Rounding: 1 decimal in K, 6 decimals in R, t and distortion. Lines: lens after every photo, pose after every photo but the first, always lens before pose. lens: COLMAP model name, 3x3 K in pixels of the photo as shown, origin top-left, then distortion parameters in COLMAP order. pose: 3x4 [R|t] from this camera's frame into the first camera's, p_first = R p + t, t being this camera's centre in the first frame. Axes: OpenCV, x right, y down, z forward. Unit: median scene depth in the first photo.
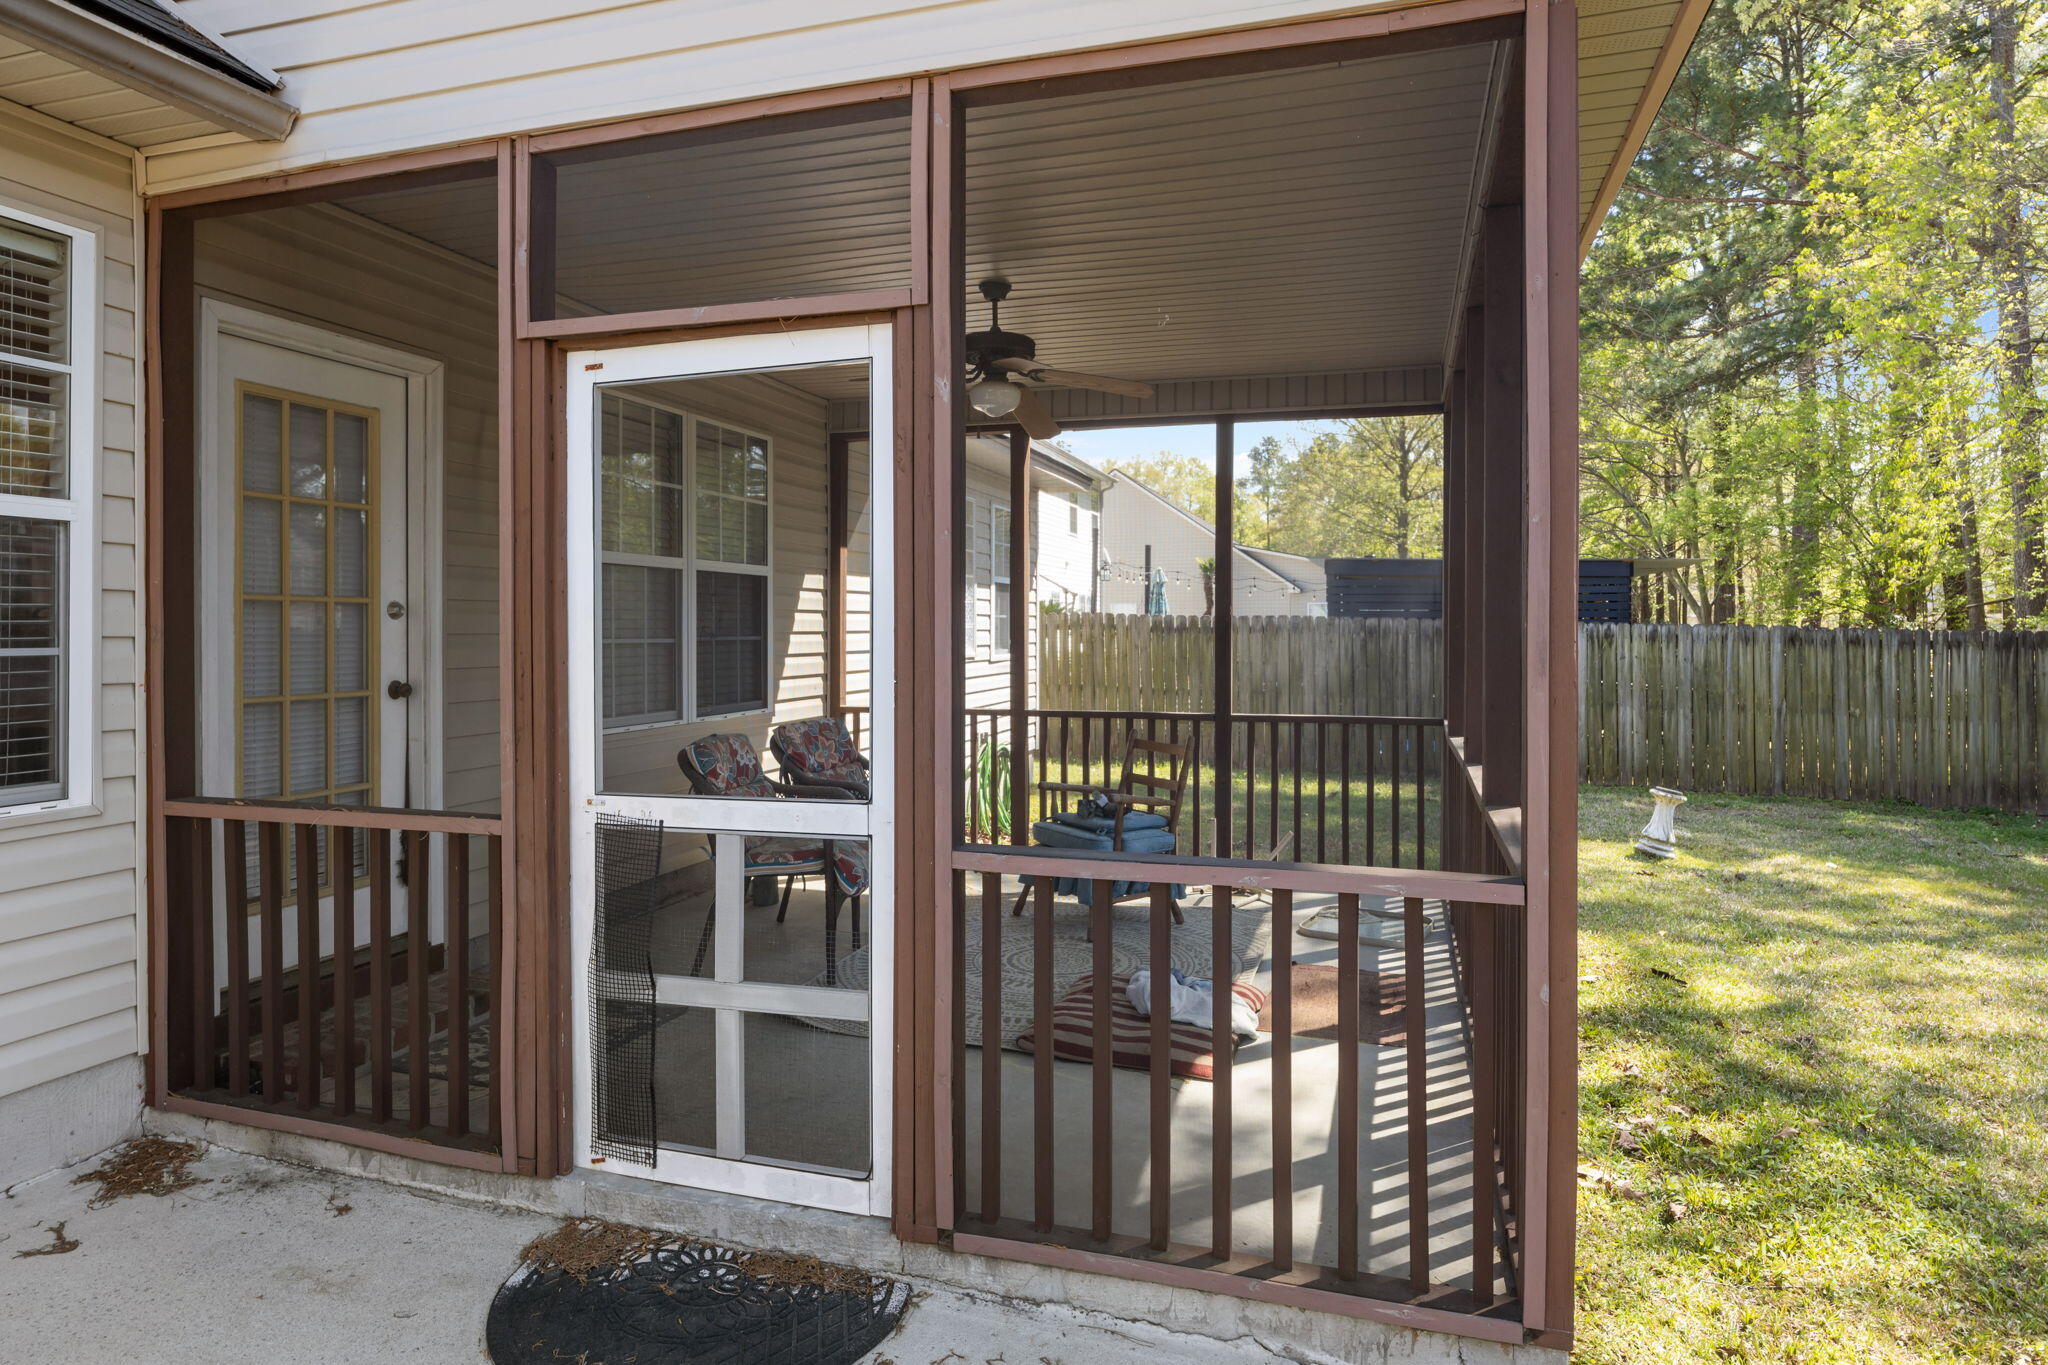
lens RADIAL K [[1243.4, 0, 984.9], [0, 1243.4, 712.5], [0, 0, 1]] dist [-0.010160, -0.002681]
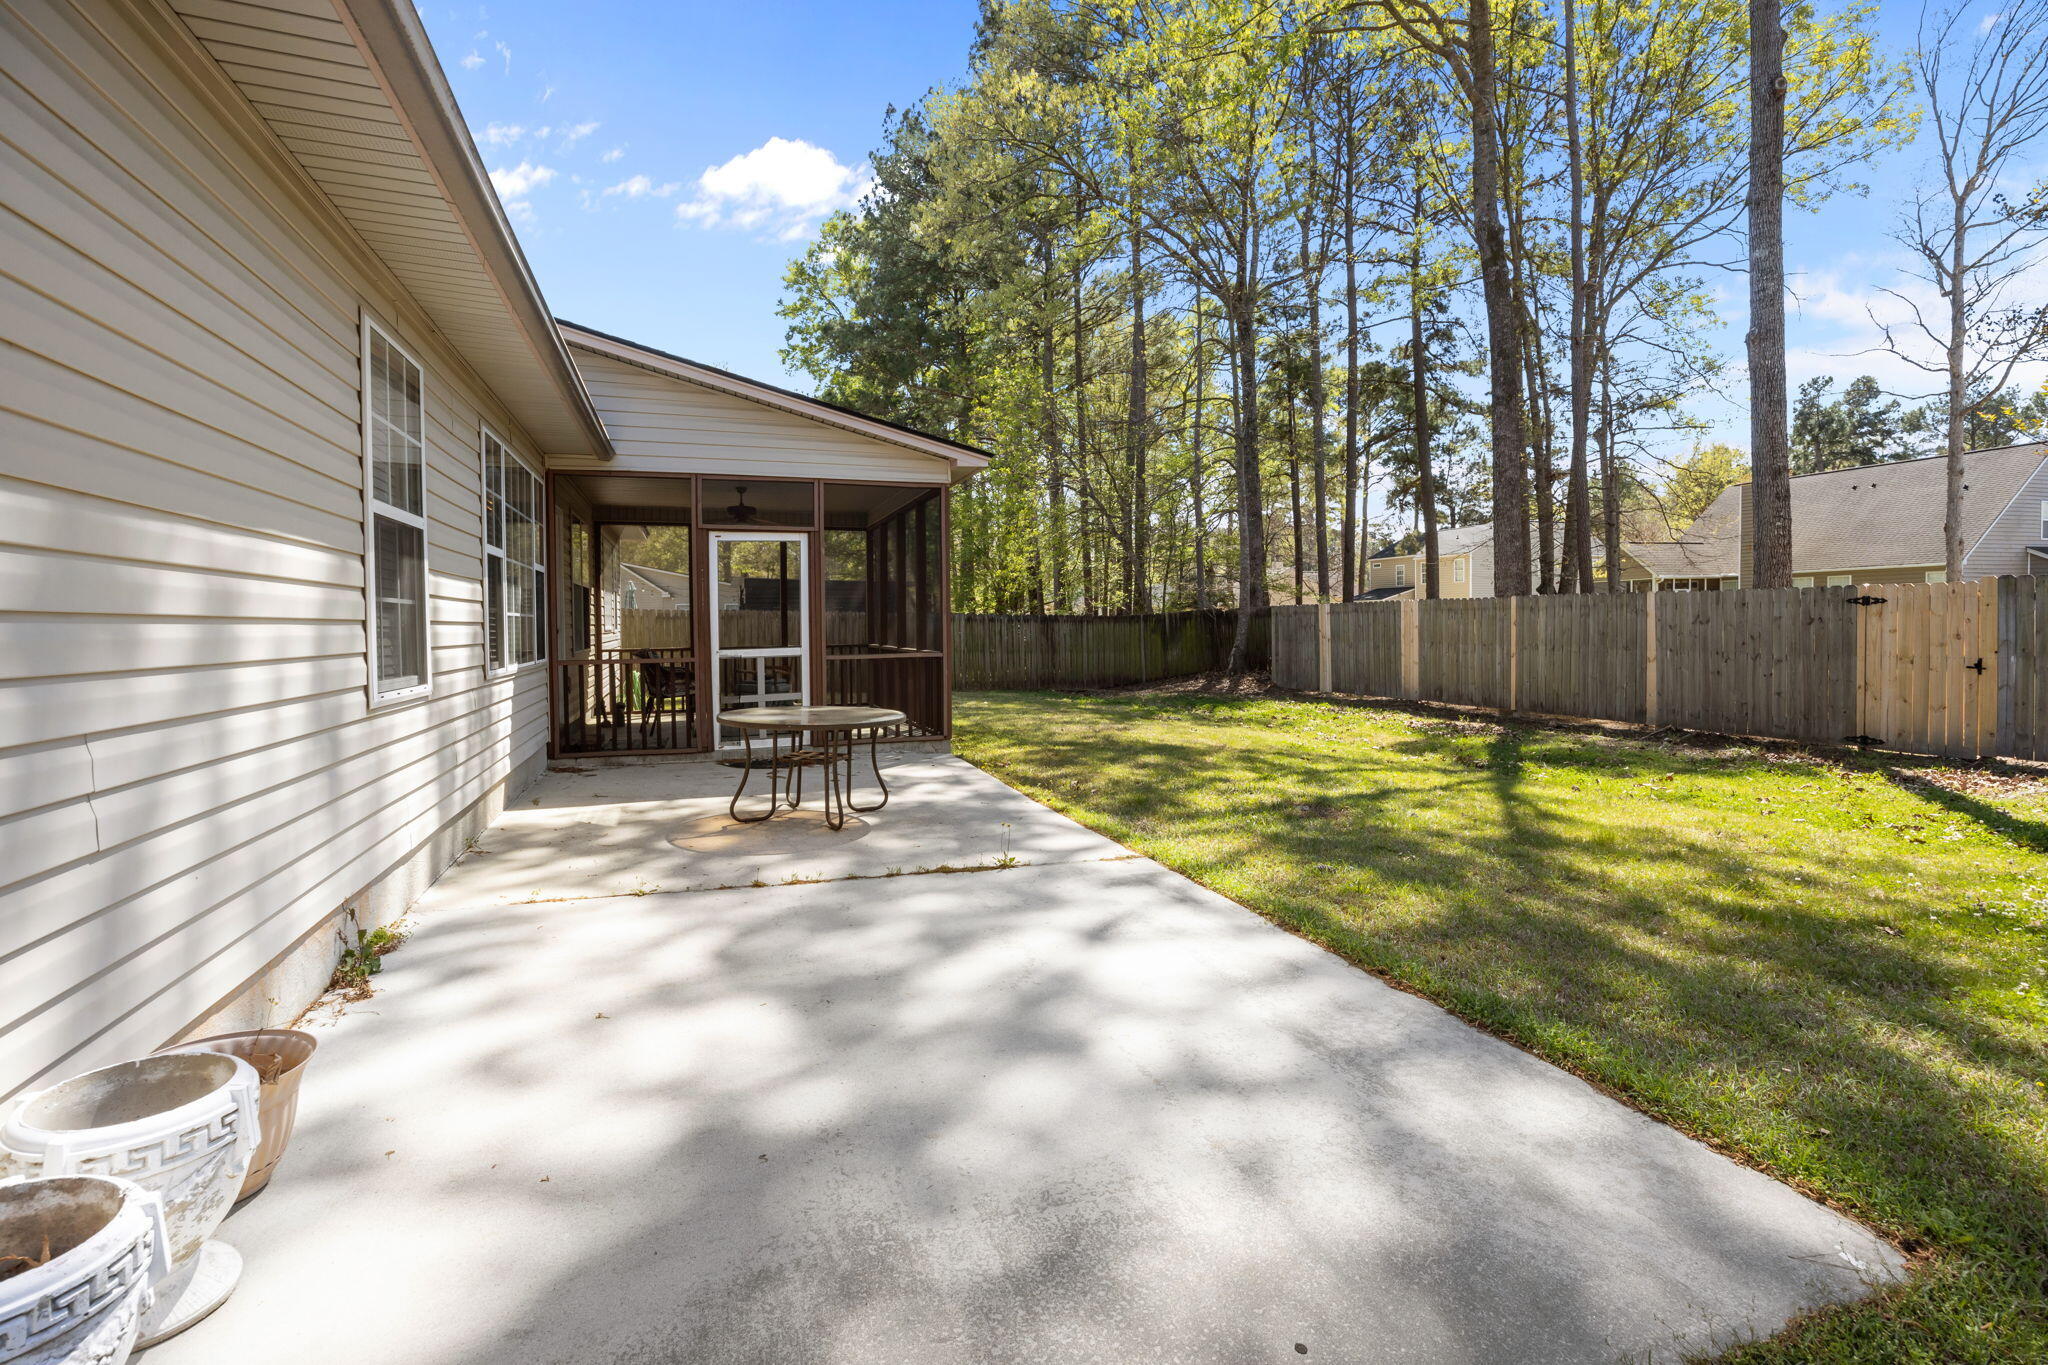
lens RADIAL K [[1023.1, 0, 1019.9], [0, 1023.1, 669.9], [0, 0, 1]] dist [-0.013891, -0.000371]
pose [[0.803091, -0.017428, 0.595601, -0.375863], [0.024450, 0.999694, -0.003715, 0.042879], [-0.595355, 0.017546, 0.803272, -0.536663]]
